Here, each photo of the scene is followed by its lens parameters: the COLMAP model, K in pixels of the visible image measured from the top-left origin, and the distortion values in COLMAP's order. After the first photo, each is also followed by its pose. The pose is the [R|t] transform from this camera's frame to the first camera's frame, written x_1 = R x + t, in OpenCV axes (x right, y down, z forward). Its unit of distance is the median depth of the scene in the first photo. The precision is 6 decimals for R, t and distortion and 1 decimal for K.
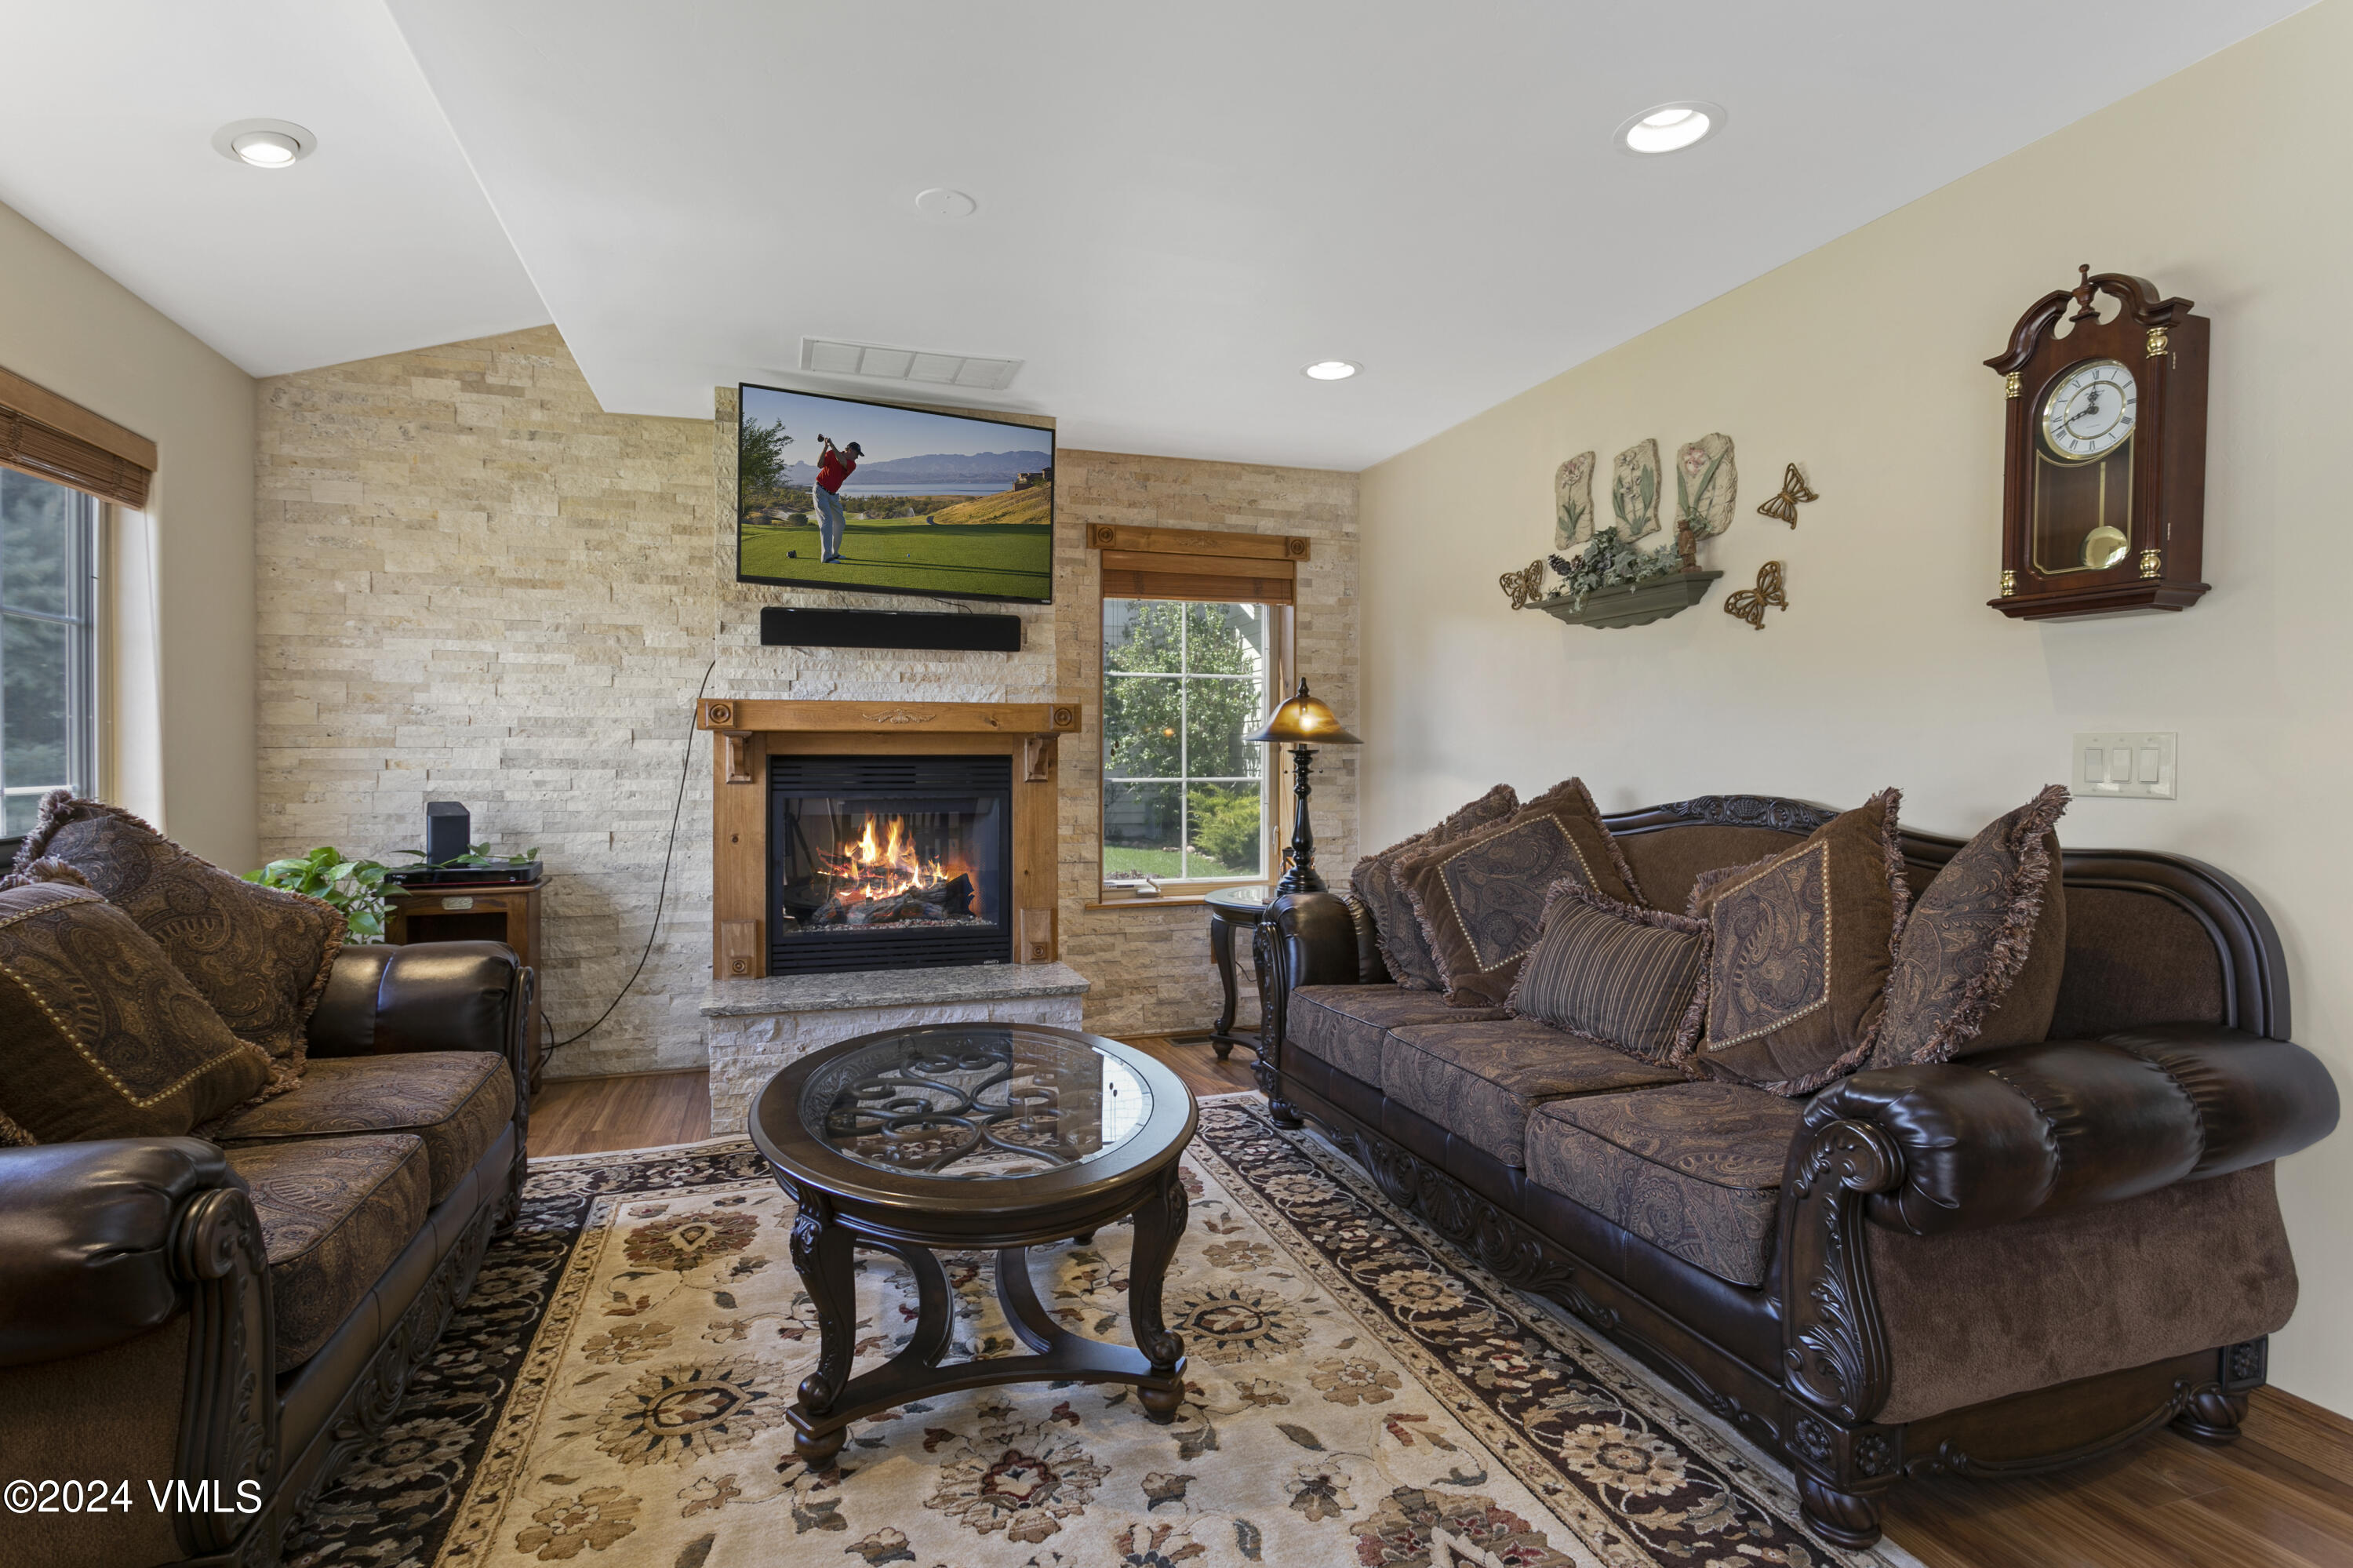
lens RADIAL K [[1148.5, 0, 1172.7], [0, 1148.5, 769.8], [0, 0, 1]] dist [0.001981, 0.001355]
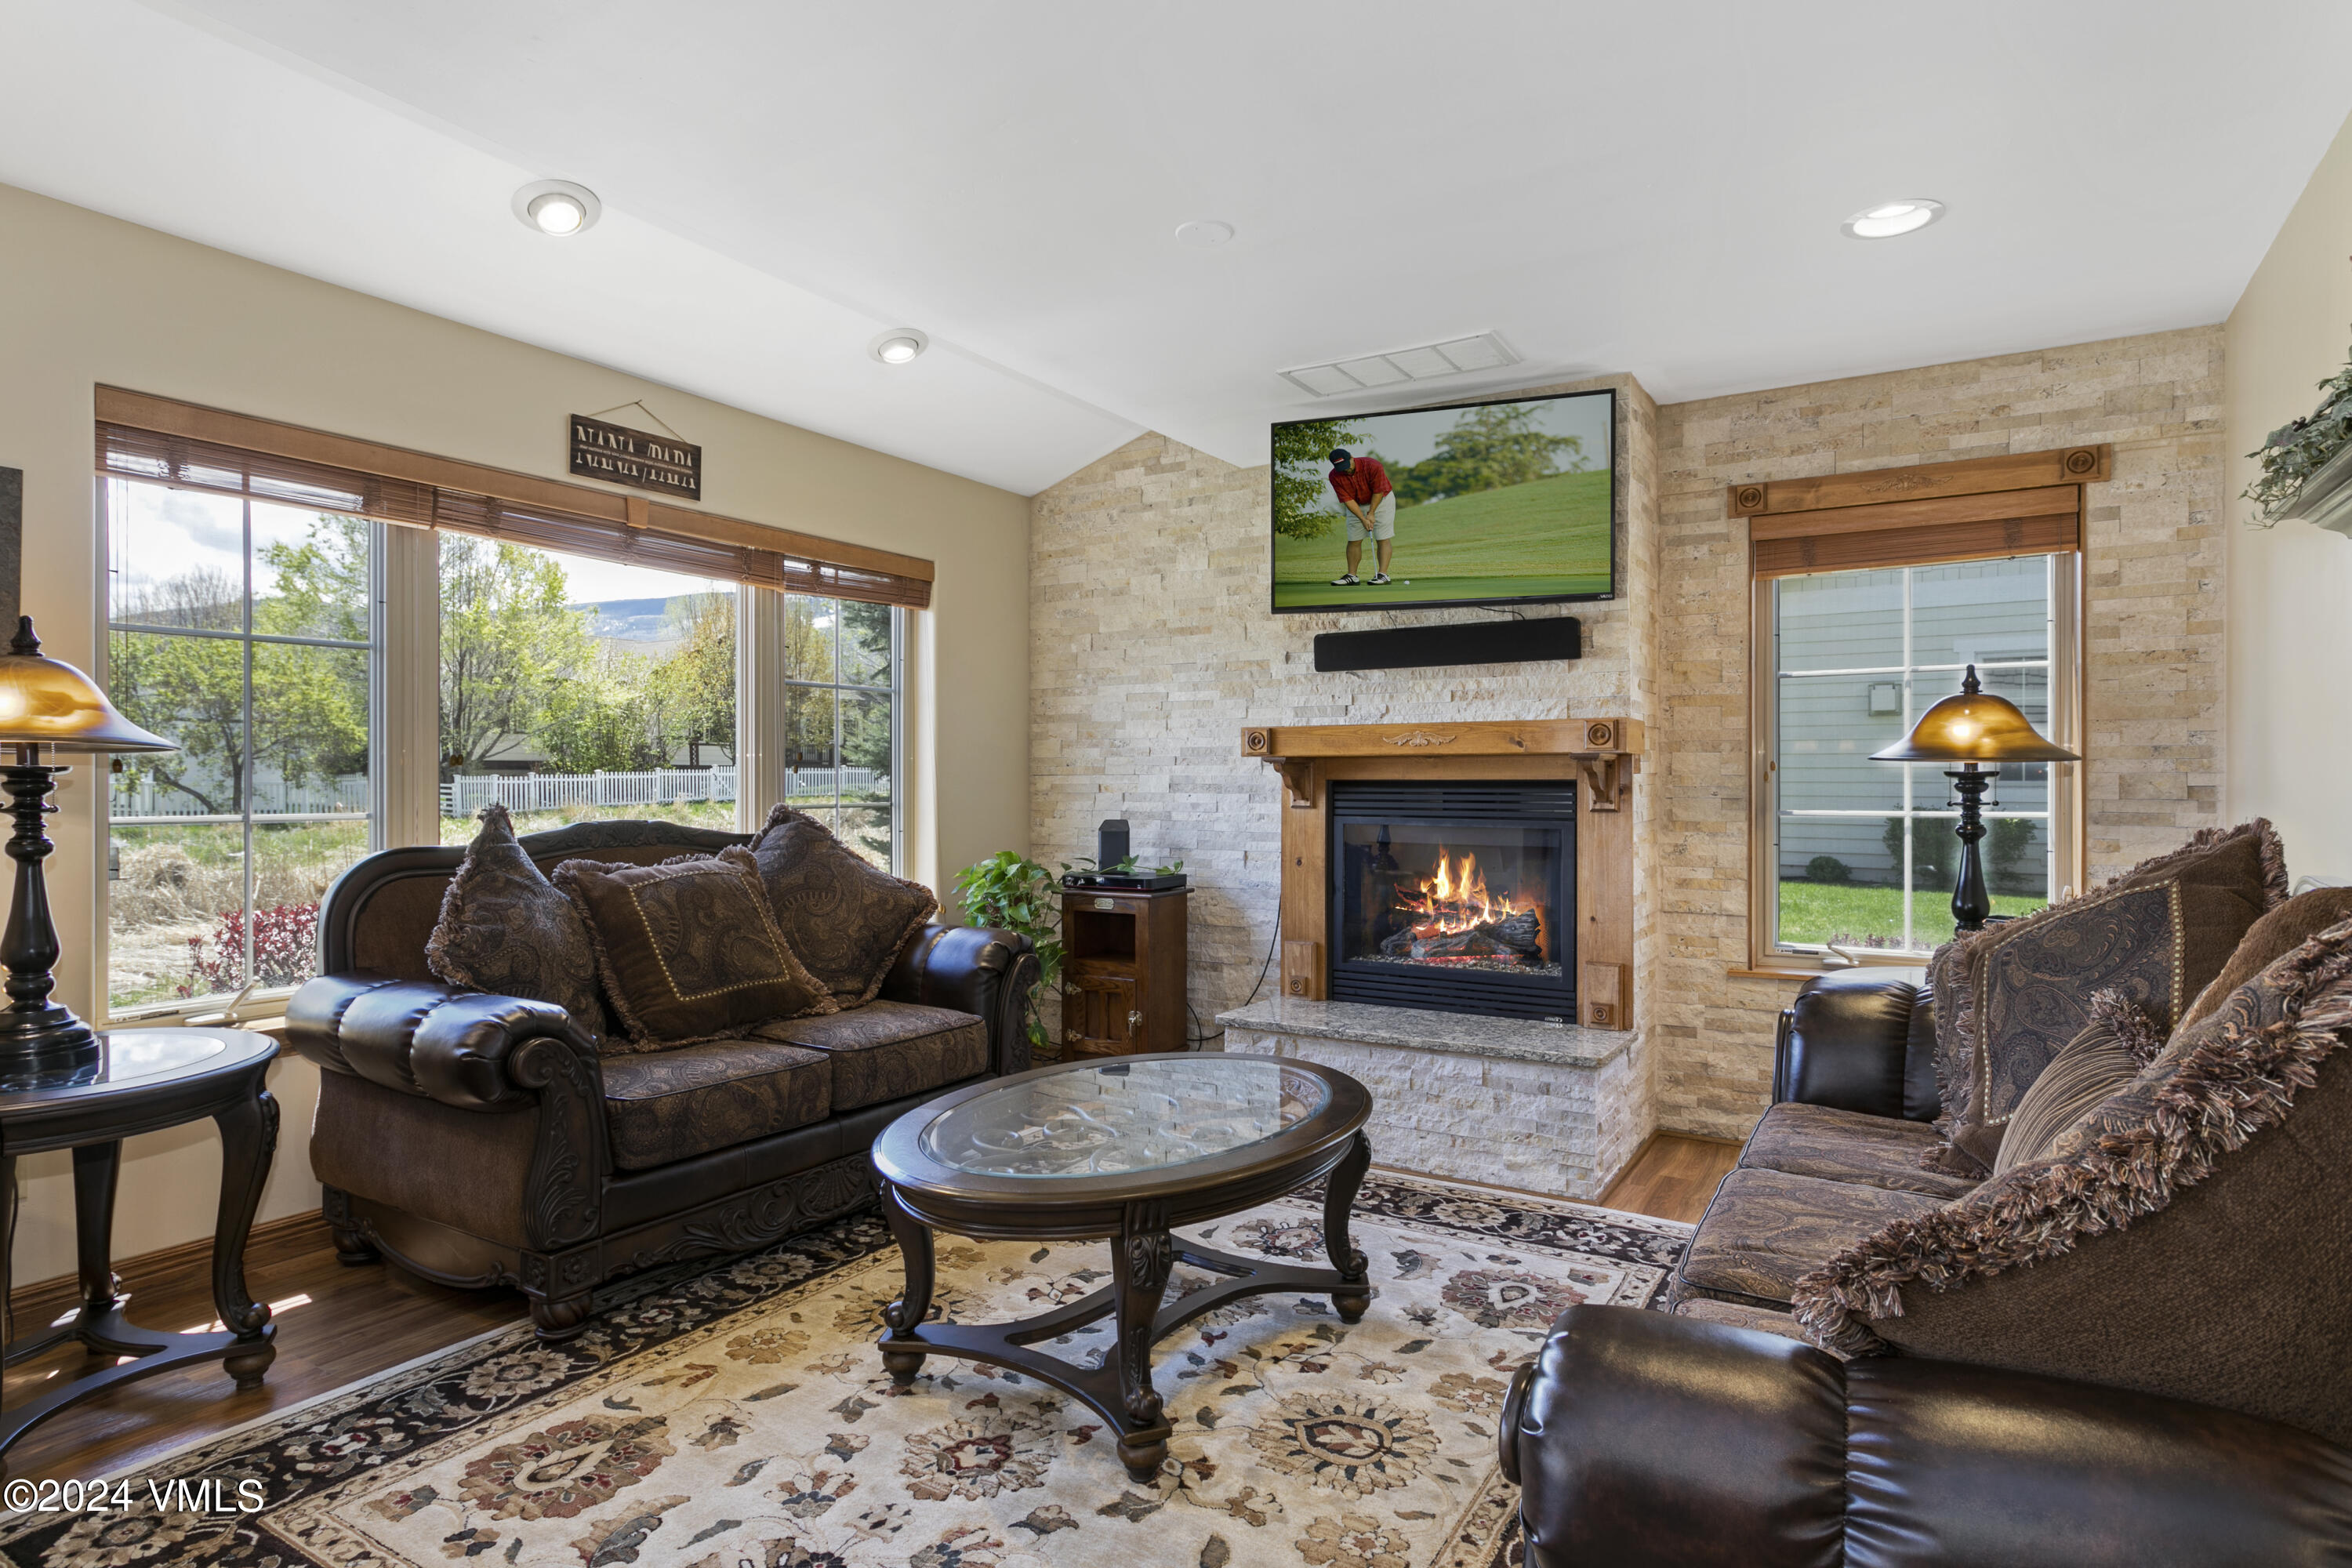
lens RADIAL K [[1283.9, 0, 1176.0], [0, 1283.9, 784.0], [0, 0, 1]] dist [-0.026235, 0.034162]
pose [[0.646912, 0.000710, -0.762564, 0.409424], [-0.008001, 0.999951, -0.005856, -0.001960], [0.762523, 0.009890, 0.646886, 0.165911]]
